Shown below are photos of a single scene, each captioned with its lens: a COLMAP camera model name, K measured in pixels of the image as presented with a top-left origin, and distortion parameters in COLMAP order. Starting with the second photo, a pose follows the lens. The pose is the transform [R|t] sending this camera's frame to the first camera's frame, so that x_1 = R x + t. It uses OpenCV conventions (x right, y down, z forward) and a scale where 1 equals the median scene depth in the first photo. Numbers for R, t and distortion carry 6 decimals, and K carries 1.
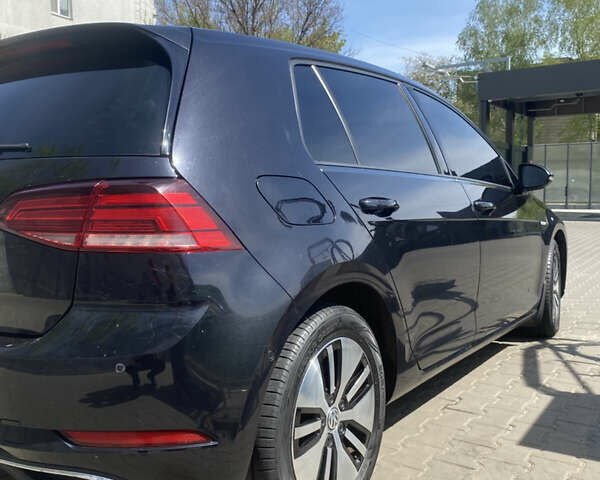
lens RADIAL K [[603.7, 0, 276.2], [0, 603.7, 234.0], [0, 0, 1]] dist [0.115217, -0.108660]
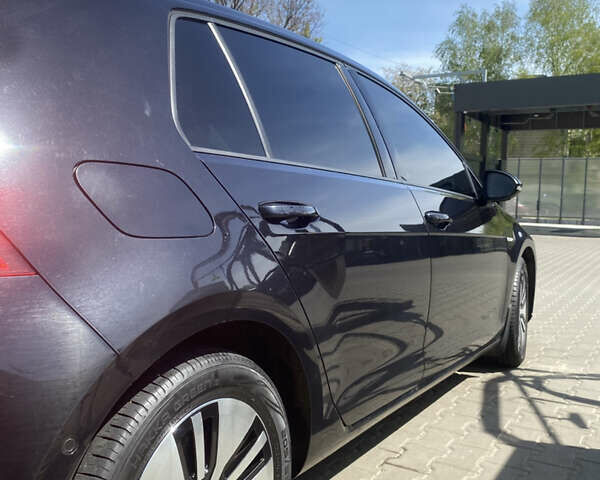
lens RADIAL K [[603.7, 0, 277.8], [0, 603.7, 239.4], [0, 0, 1]] dist [0.058464, -0.012315]
pose [[0.998953, 0.025675, 0.037877, 0.066669], [-0.025616, 0.999670, -0.002049, -0.006846], [-0.037917, 0.001077, 0.999280, 0.135851]]
